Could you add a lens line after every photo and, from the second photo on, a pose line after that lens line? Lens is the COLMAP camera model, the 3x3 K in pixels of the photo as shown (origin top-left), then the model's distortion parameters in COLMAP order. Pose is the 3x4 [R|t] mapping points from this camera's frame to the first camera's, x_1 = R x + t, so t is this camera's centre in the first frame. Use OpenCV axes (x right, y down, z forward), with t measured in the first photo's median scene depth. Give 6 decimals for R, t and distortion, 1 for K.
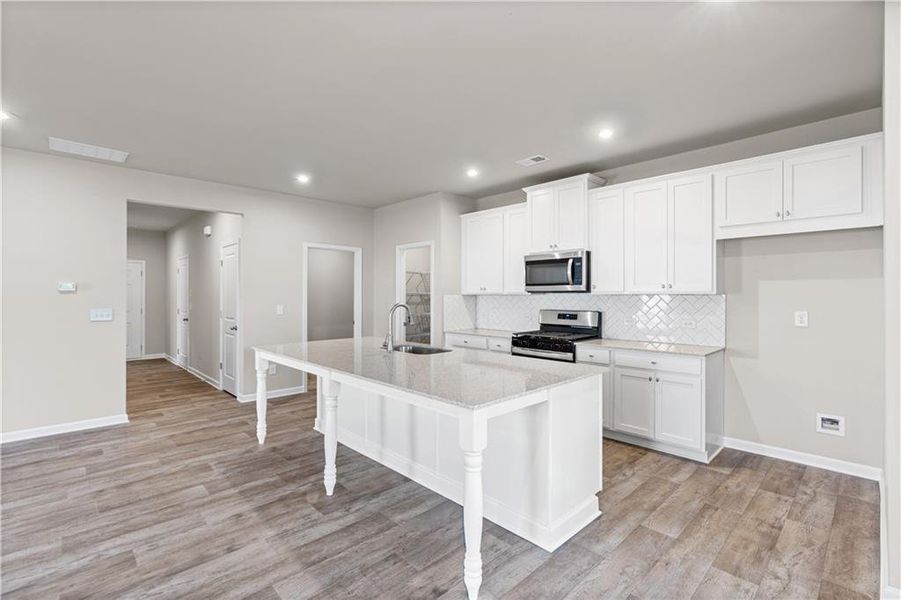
lens RADIAL K [[416.5, 0, 448.0], [0, 416.5, 296.2], [0, 0, 1]] dist [-0.009639, 0.002148]
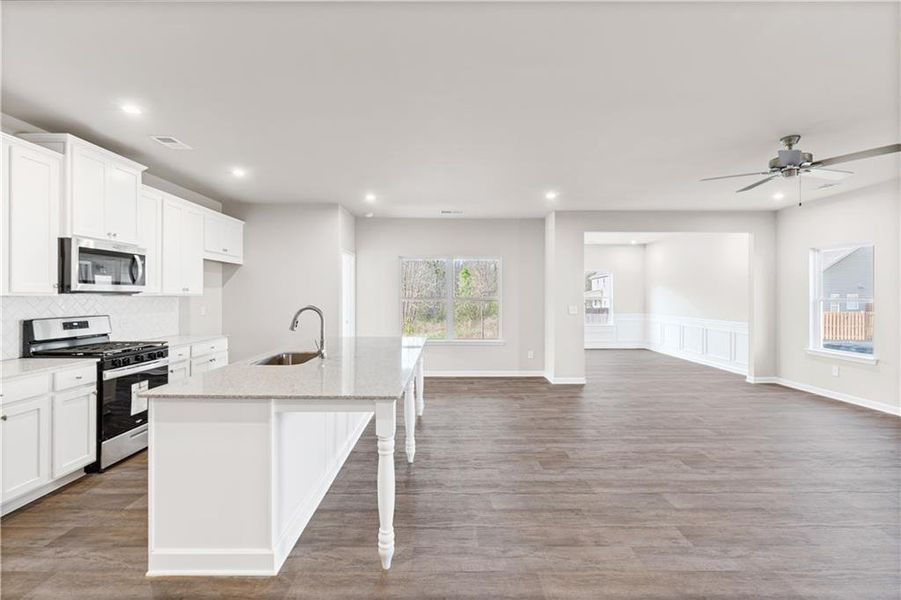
lens RADIAL K [[416.5, 0, 455.2], [0, 416.5, 294.5], [0, 0, 1]] dist [-0.009639, 0.002148]
pose [[-0.747795, 0.001185, 0.663928, -0.756267], [-0.001189, 0.999994, -0.003124, -0.005021], [-0.663928, -0.003126, -0.747790, 1.157380]]
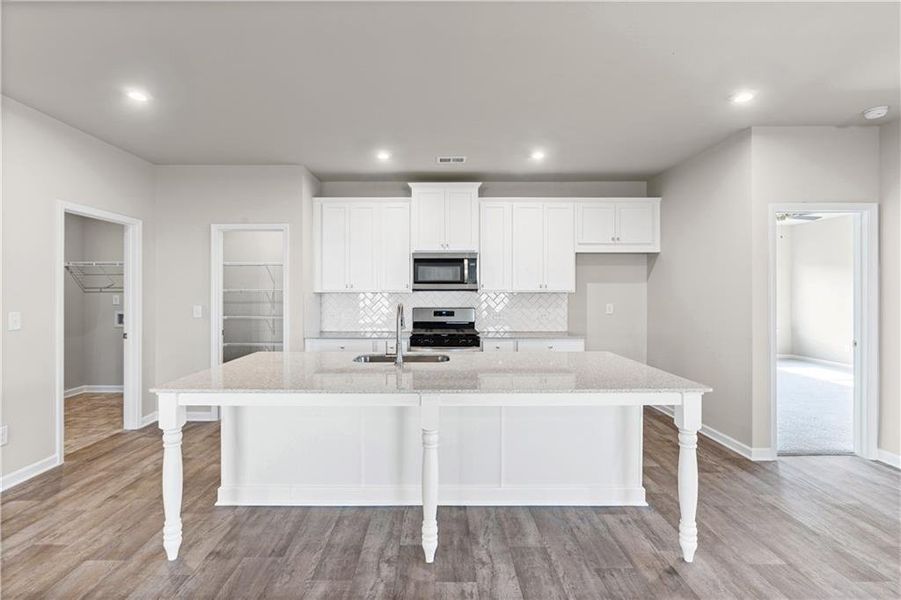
lens RADIAL K [[416.5, 0, 435.8], [0, 416.5, 300.9], [0, 0, 1]] dist [-0.009639, 0.002148]
pose [[0.684687, -0.014575, 0.728691, -0.517900], [0.001163, 0.999821, 0.018905, -0.003323], [-0.728836, -0.012097, 0.684581, 0.308289]]
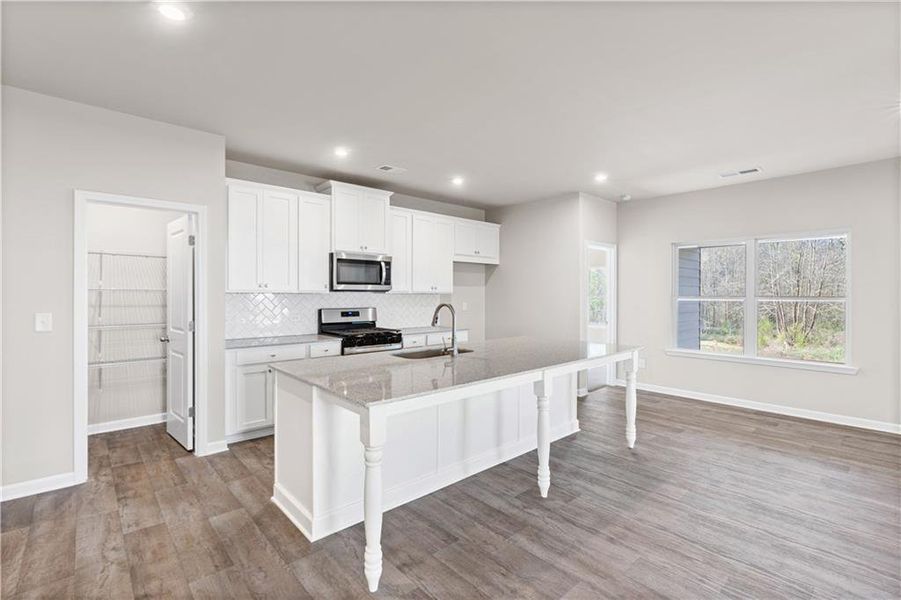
lens RADIAL K [[416.5, 0, 446.2], [0, 416.5, 297.5], [0, 0, 1]] dist [-0.009639, 0.002148]
pose [[0.017174, -0.008592, 0.999816, -0.808166], [-0.000594, 0.999963, 0.008604, -0.002670], [-0.999852, -0.000741, 0.017169, 0.772567]]
